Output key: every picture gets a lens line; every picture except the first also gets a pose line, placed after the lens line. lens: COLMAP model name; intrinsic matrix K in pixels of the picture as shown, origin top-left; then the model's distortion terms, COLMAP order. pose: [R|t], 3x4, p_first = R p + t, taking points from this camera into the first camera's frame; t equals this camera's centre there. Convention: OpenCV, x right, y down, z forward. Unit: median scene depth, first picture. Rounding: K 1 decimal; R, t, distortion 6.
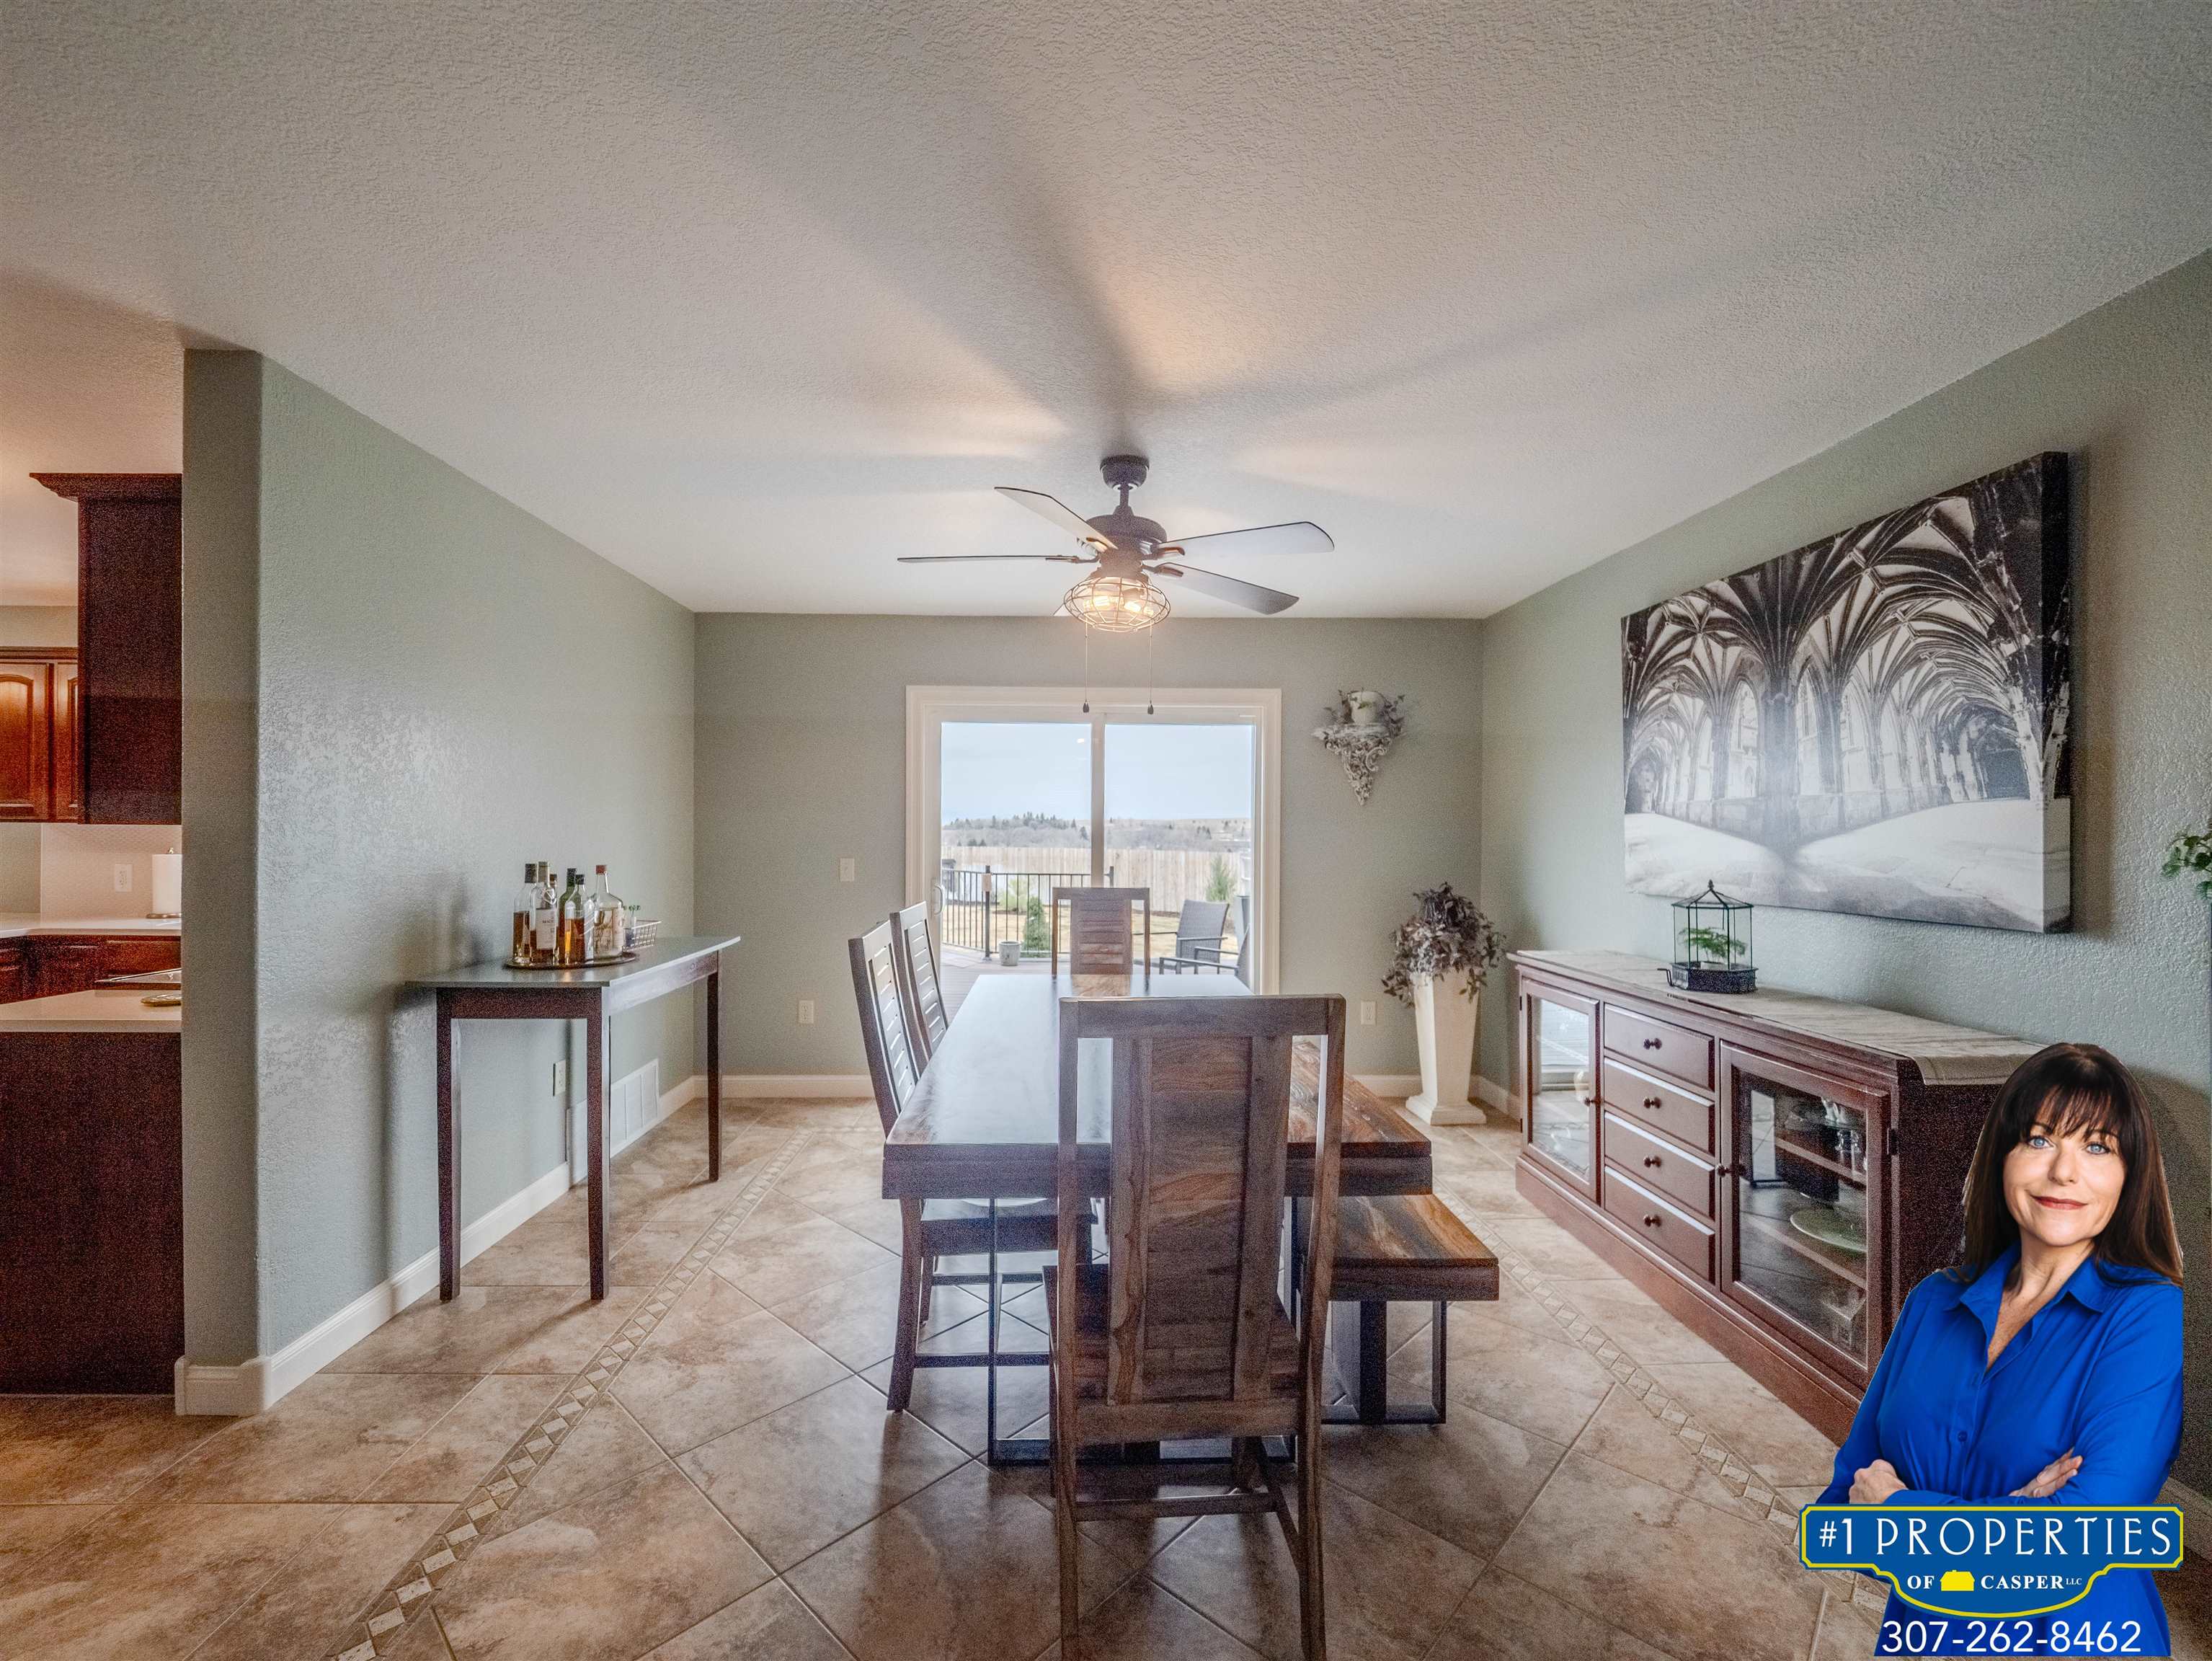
lens RADIAL K [[929.0, 0, 1060.2], [0, 929.0, 832.7], [0, 0, 1]] dist [-0.002705, -0.002014]
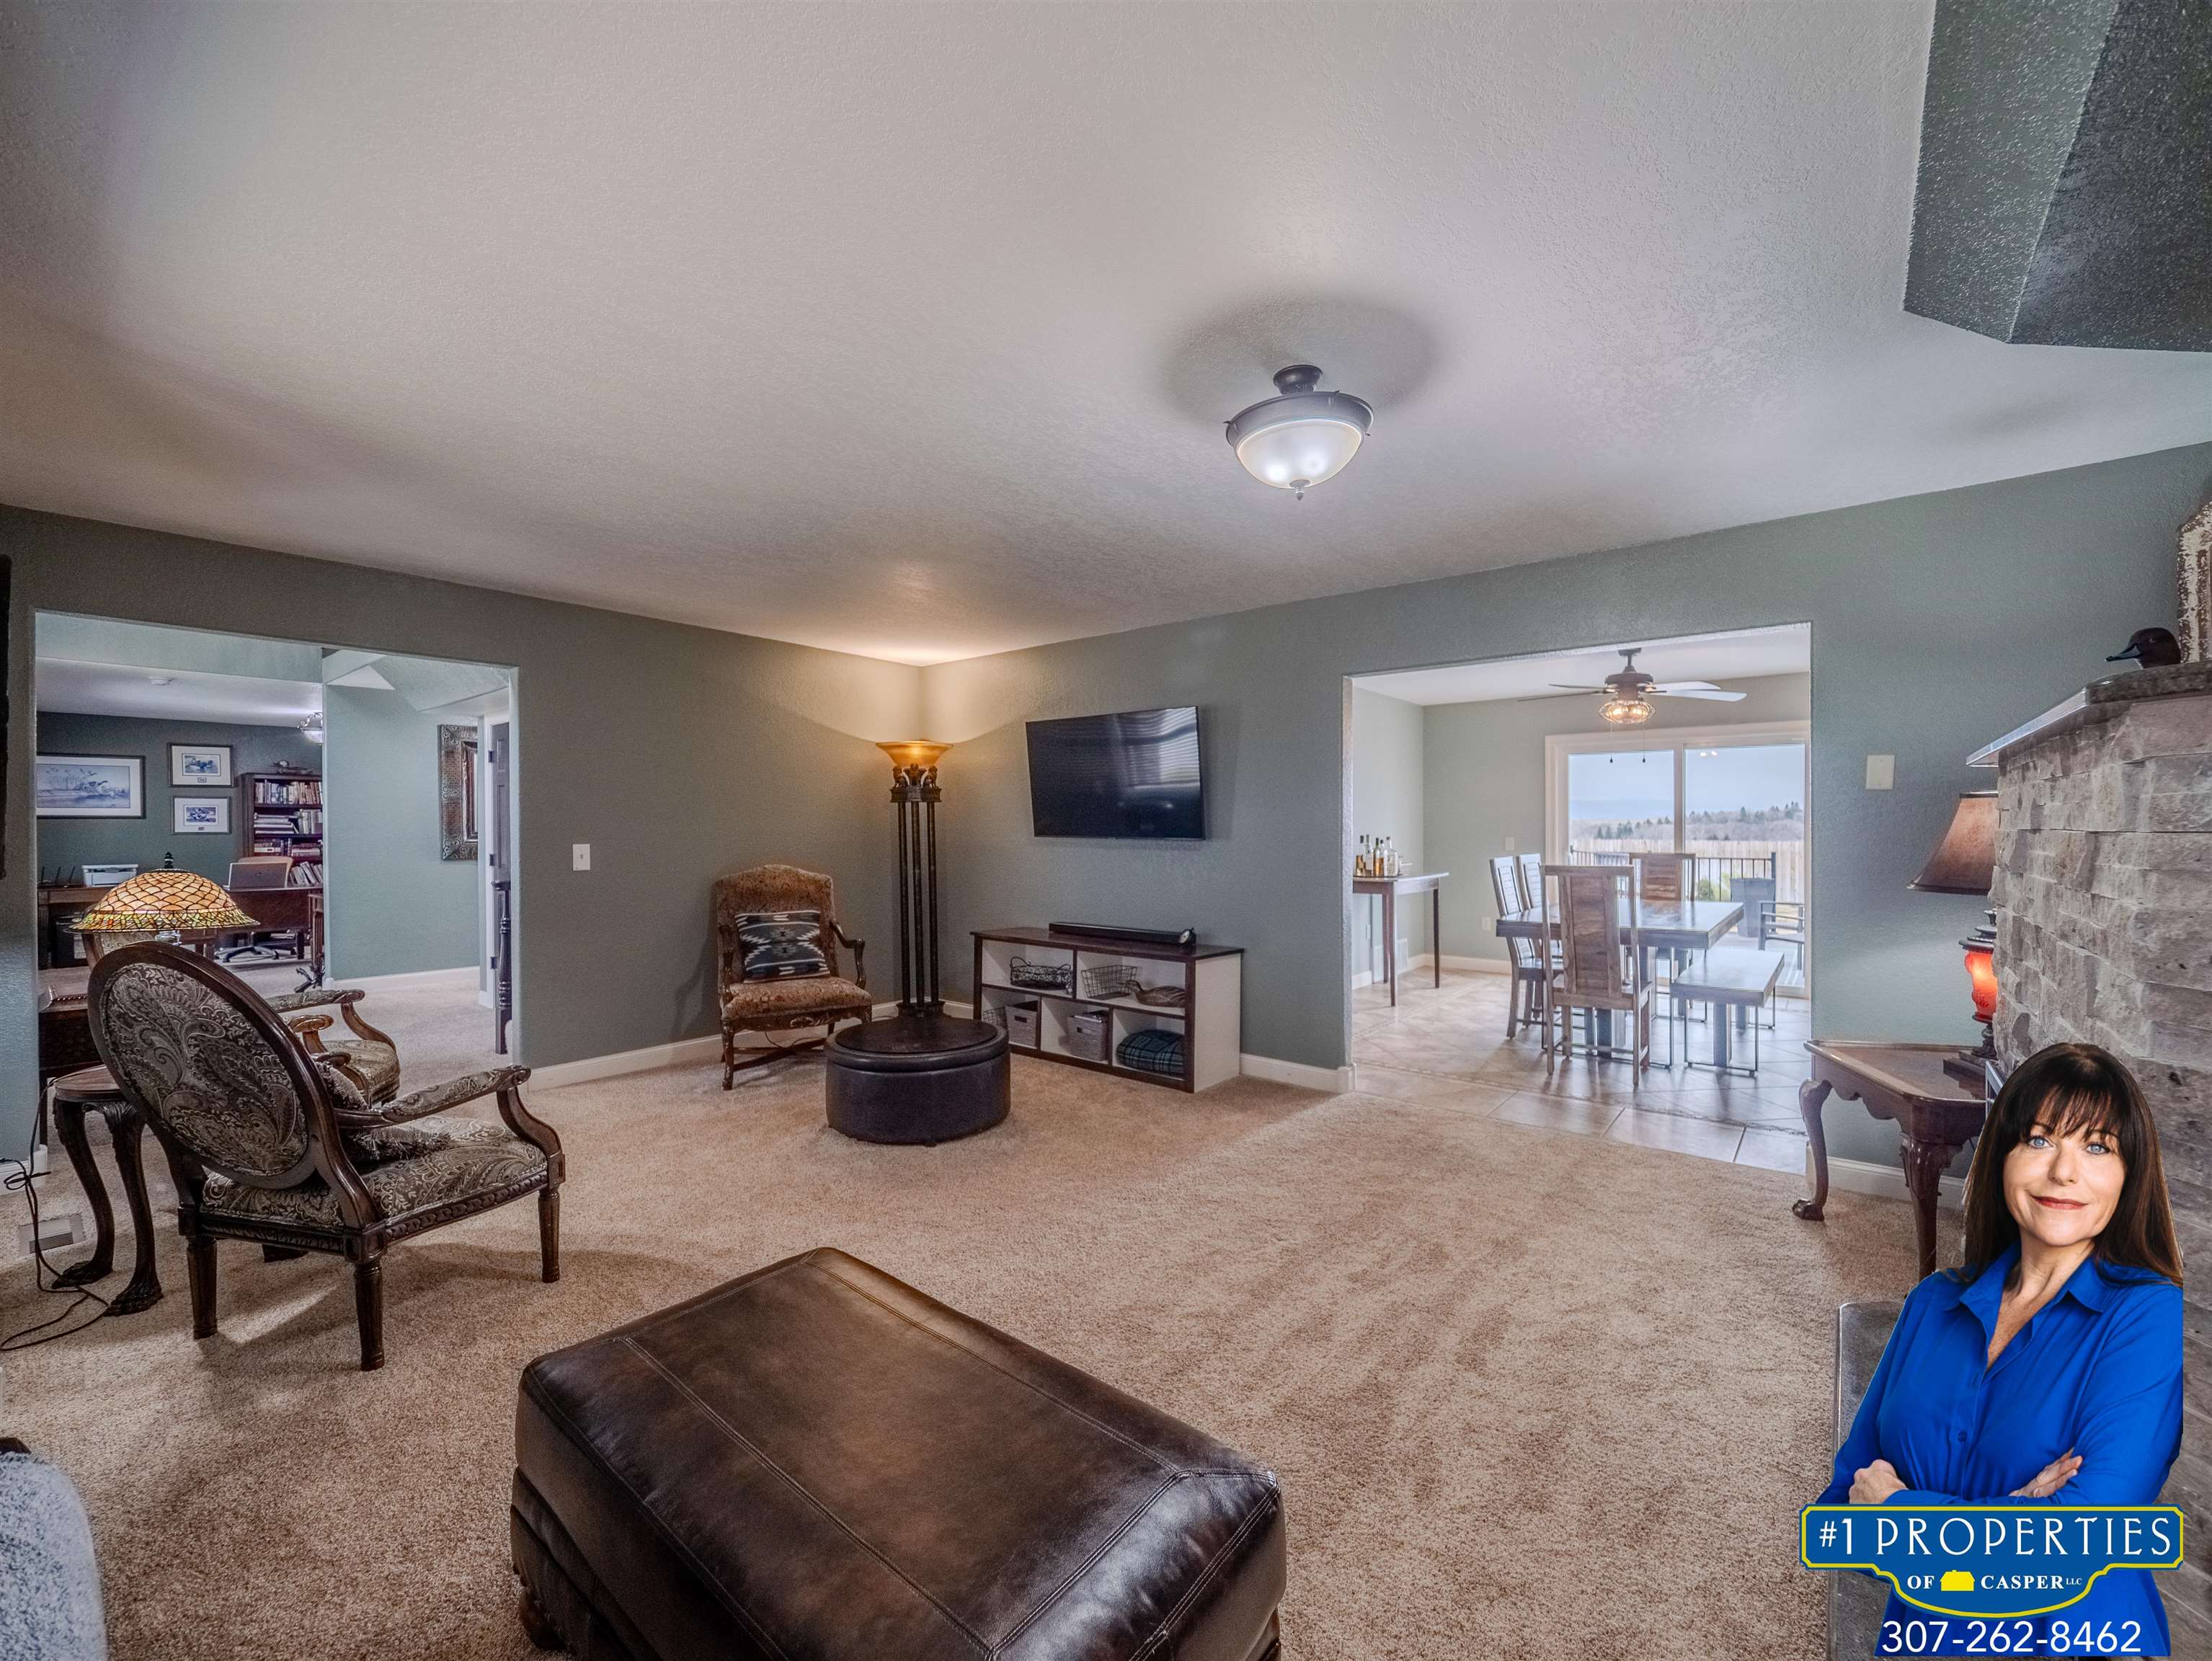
lens RADIAL K [[889.6, 0, 1104.9], [0, 889.6, 829.9], [0, 0, 1]] dist [-0.000835, -0.000025]
pose [[0.764307, -0.006352, -0.644821, 0.552072], [0.006810, 0.999975, -0.001777, 0.023861], [0.644817, -0.003033, 0.764331, -1.599939]]
